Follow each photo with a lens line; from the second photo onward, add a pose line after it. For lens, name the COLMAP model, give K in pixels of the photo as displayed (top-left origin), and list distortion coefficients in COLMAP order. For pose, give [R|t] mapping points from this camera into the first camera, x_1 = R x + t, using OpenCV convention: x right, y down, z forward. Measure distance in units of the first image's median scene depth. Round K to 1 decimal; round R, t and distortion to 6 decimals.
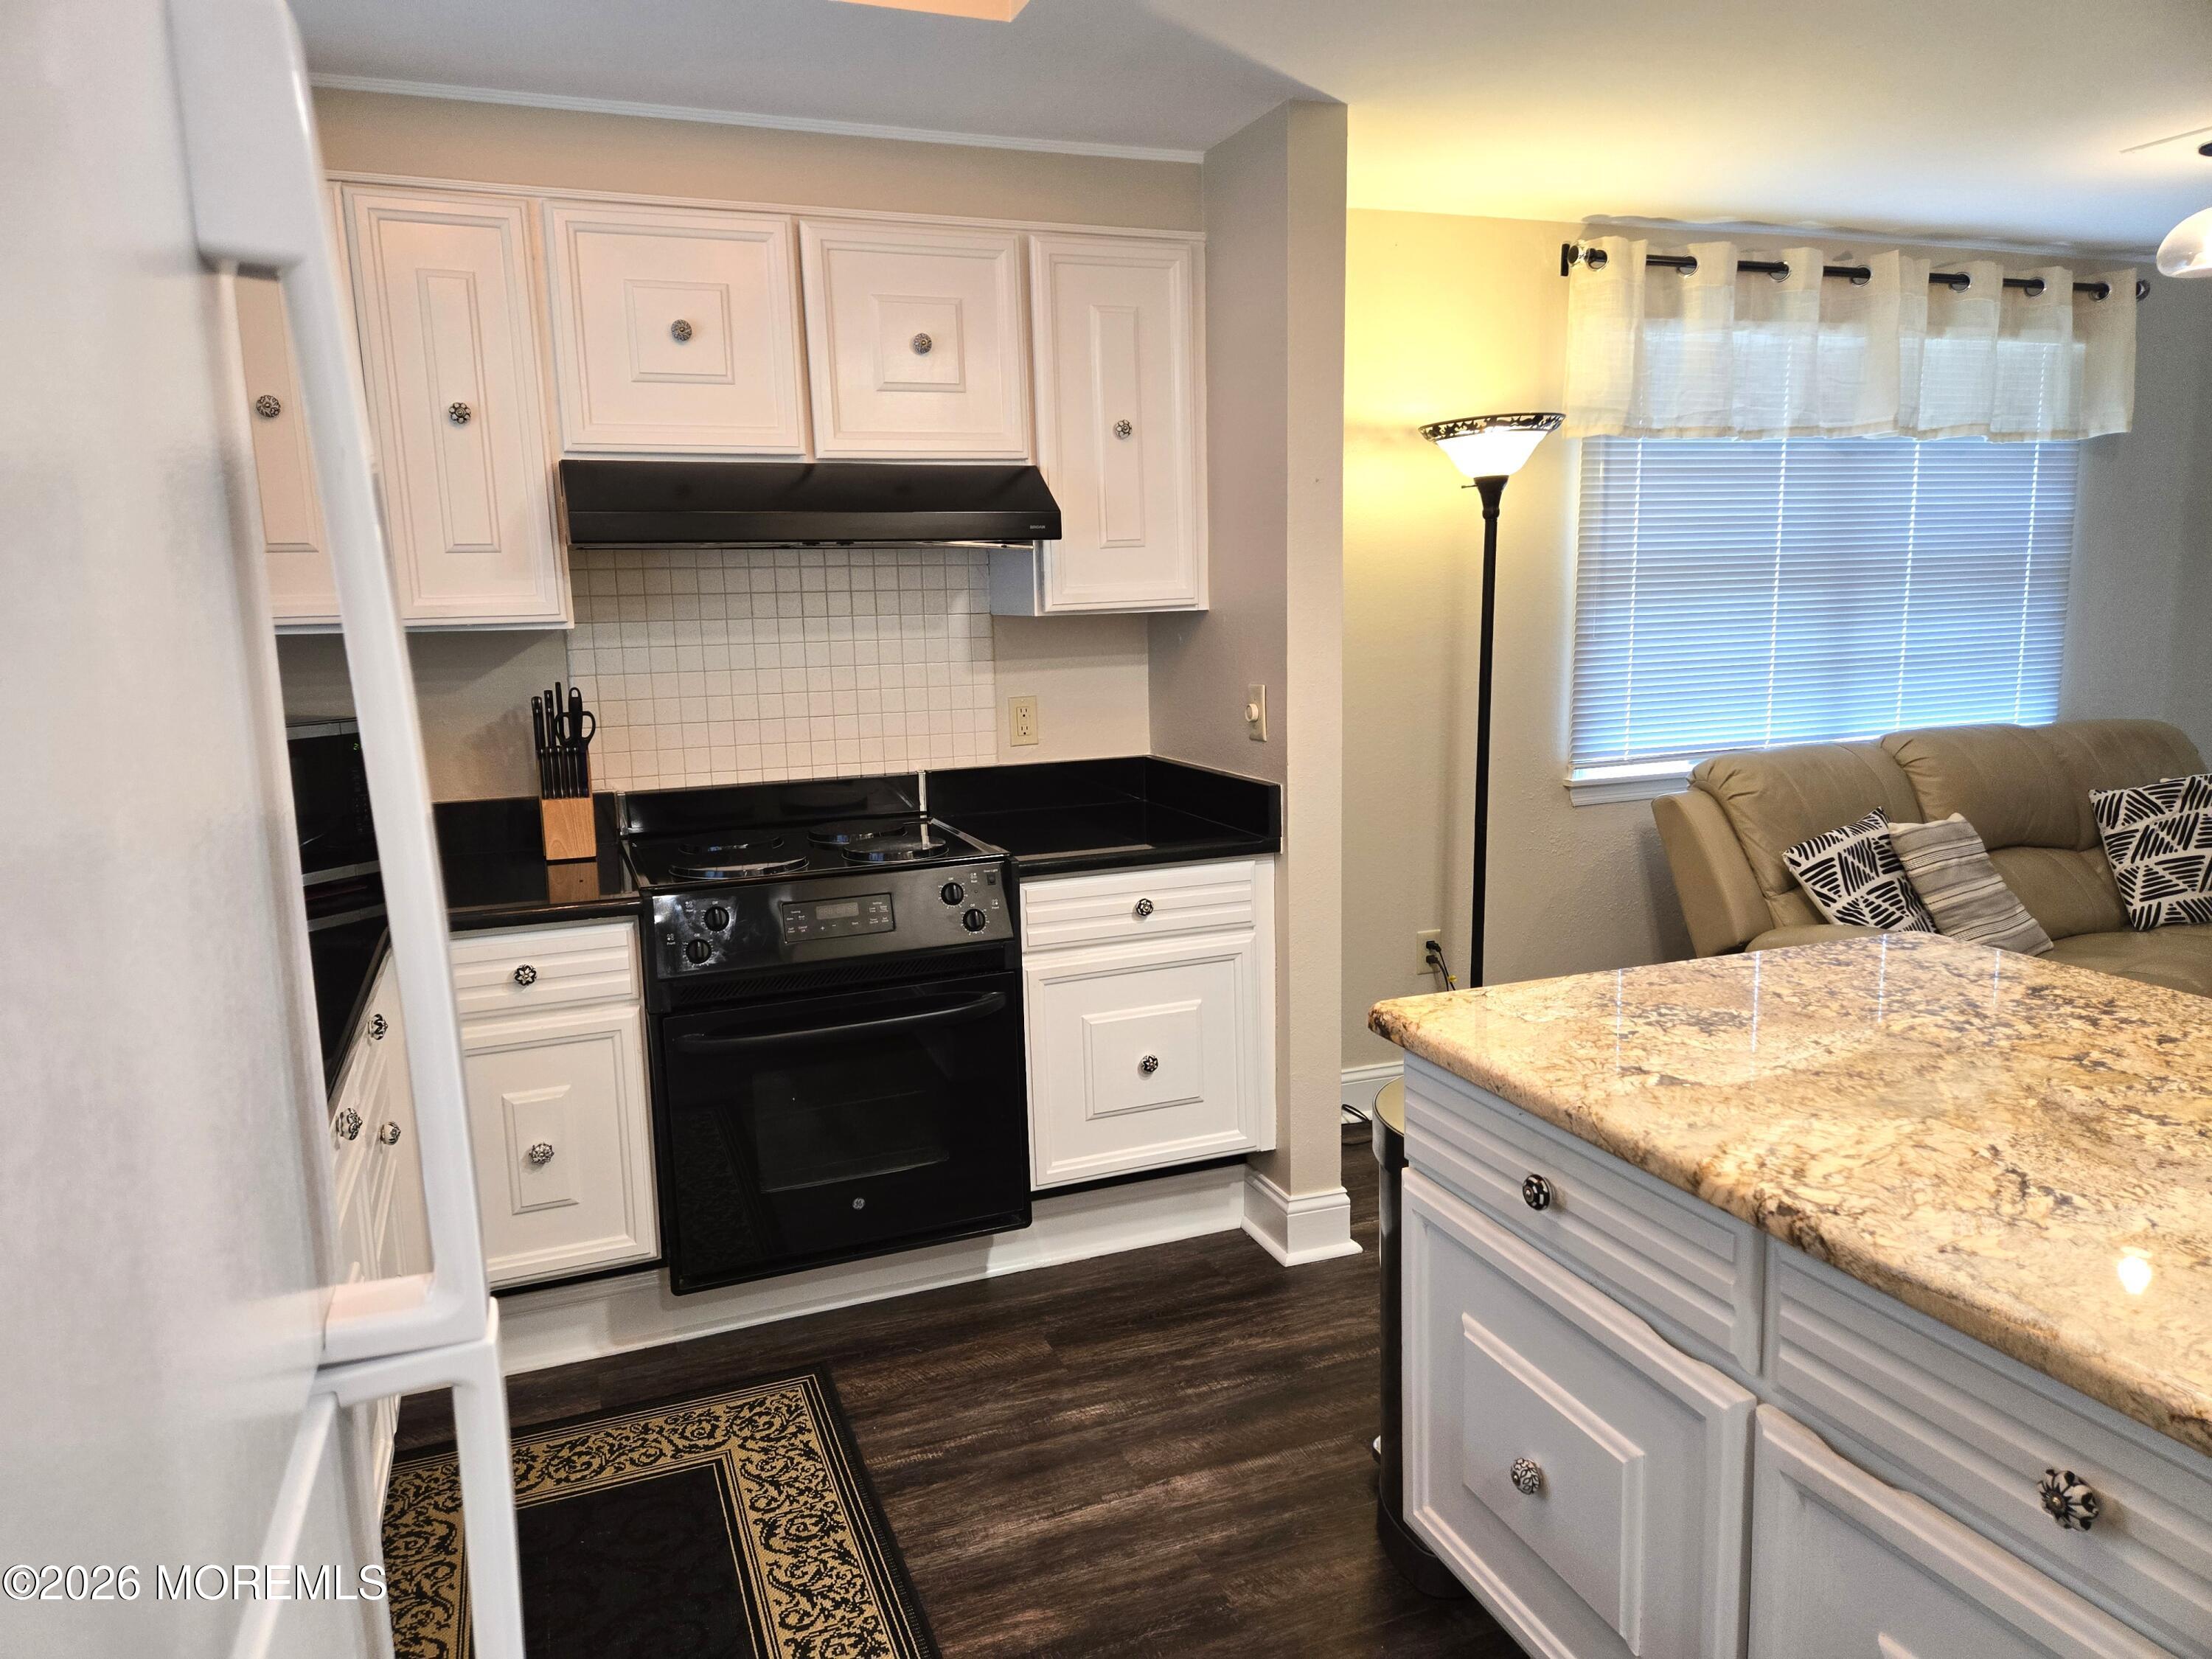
lens RADIAL K [[1462.2, 0, 1089.1], [0, 1462.2, 827.9], [0, 0, 1]] dist [0.059143, -0.060044]
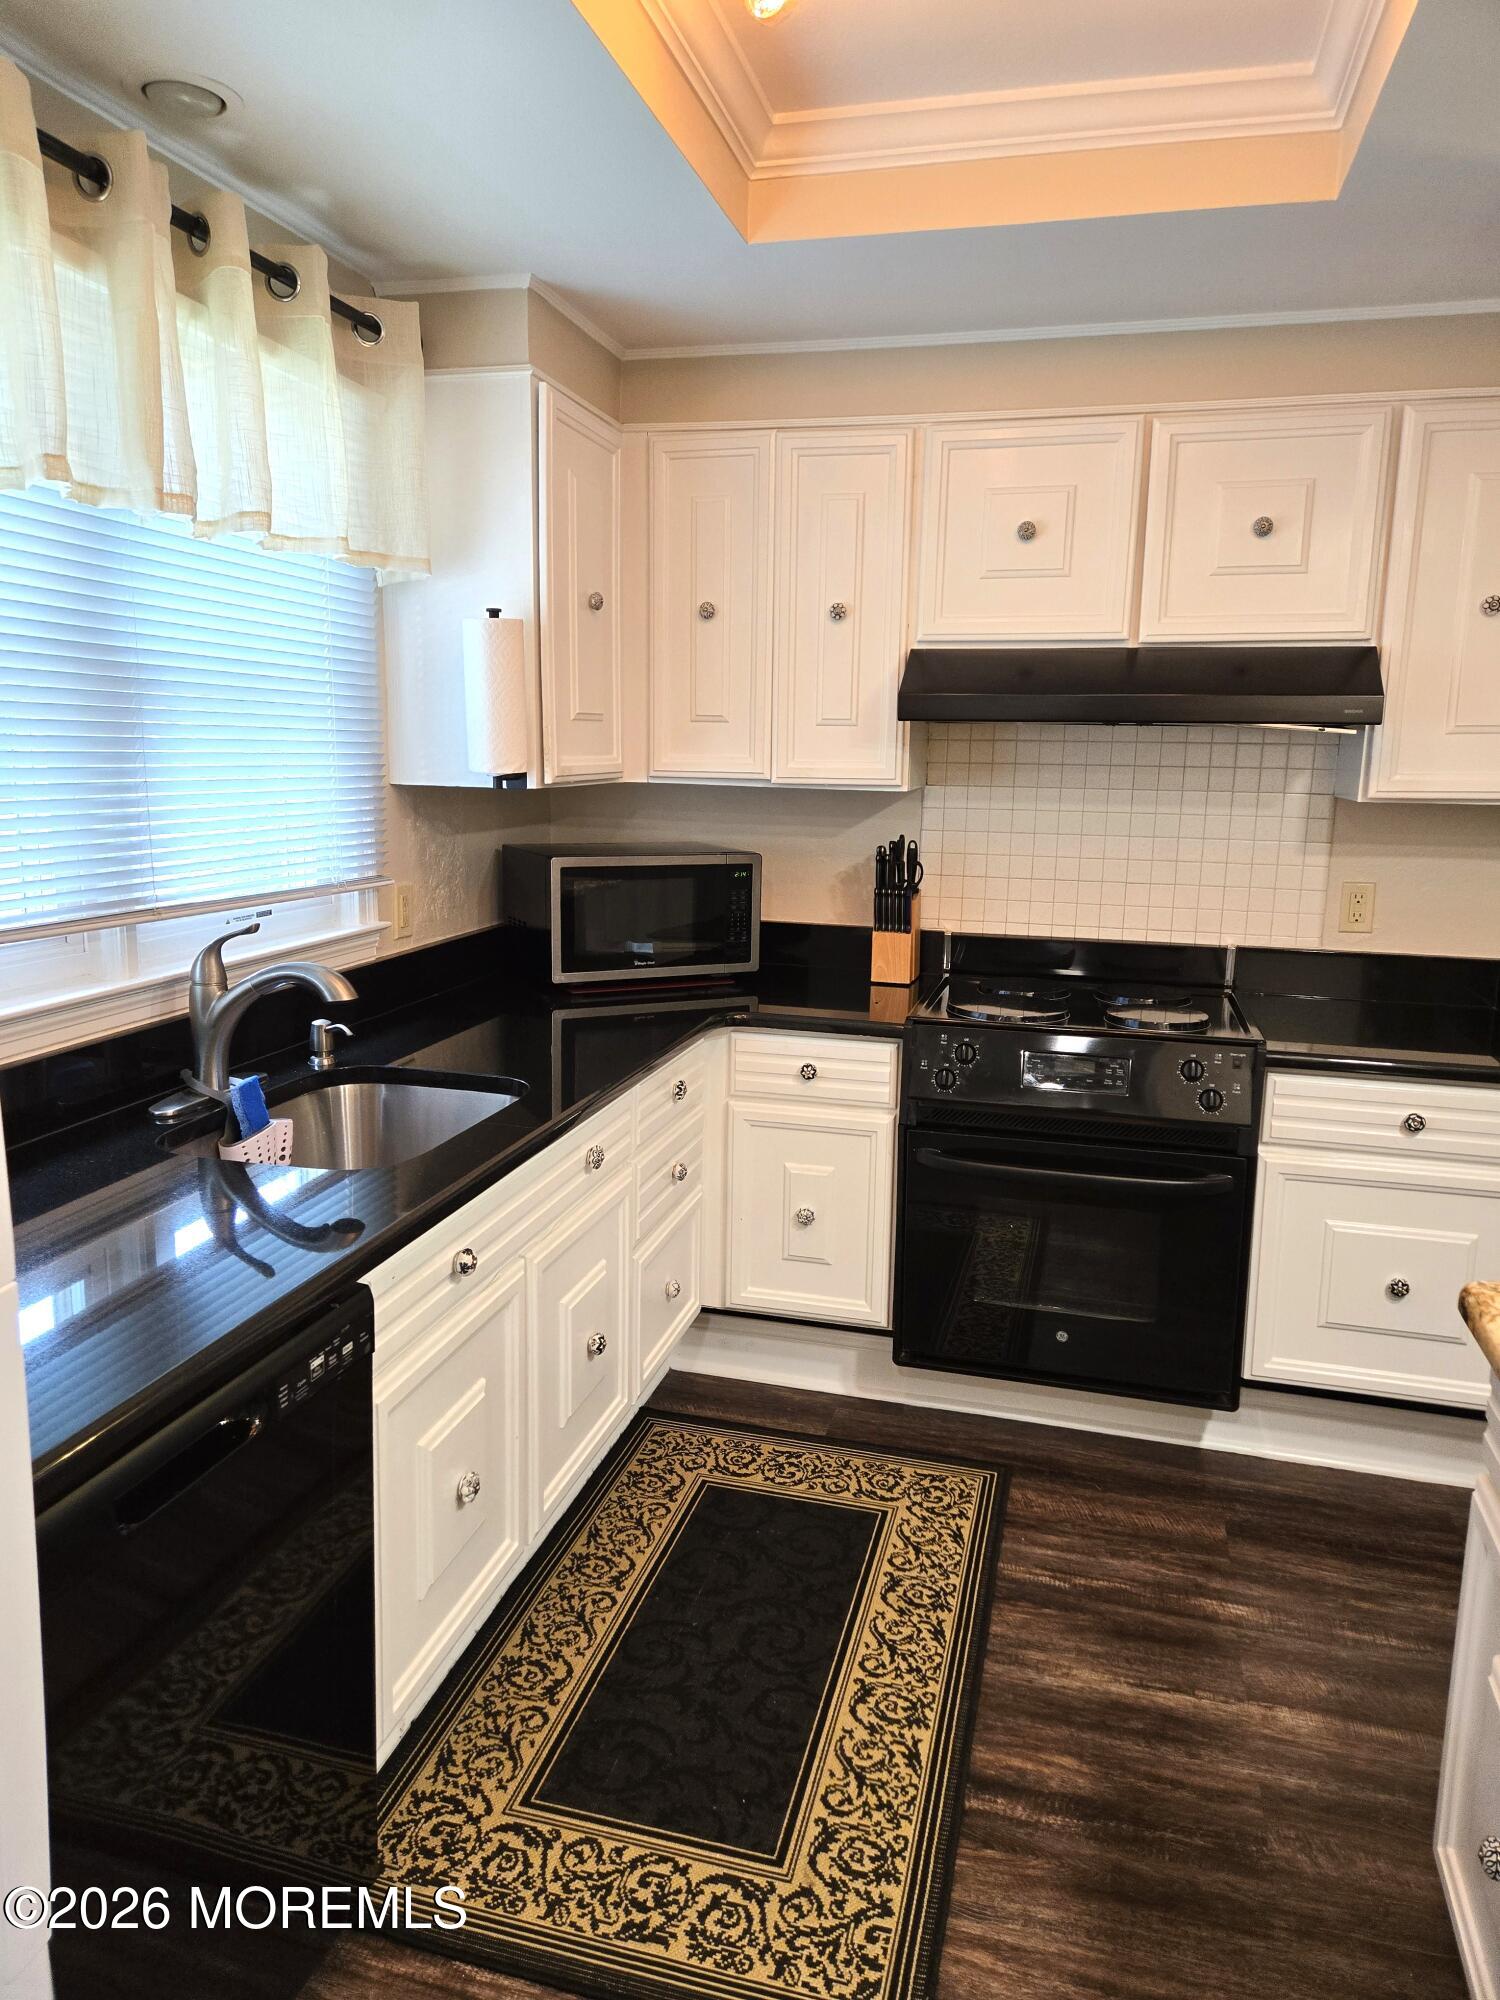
lens RADIAL K [[1322.1, 0, 742.7], [0, 1322.1, 986.1], [0, 0, 1]] dist [0.059143, -0.060044]
pose [[0.807293, 0.145222, -0.572004, 0.176446], [-0.133171, 0.989078, 0.063159, -0.030062], [0.574929, 0.025187, 0.817815, 0.057092]]
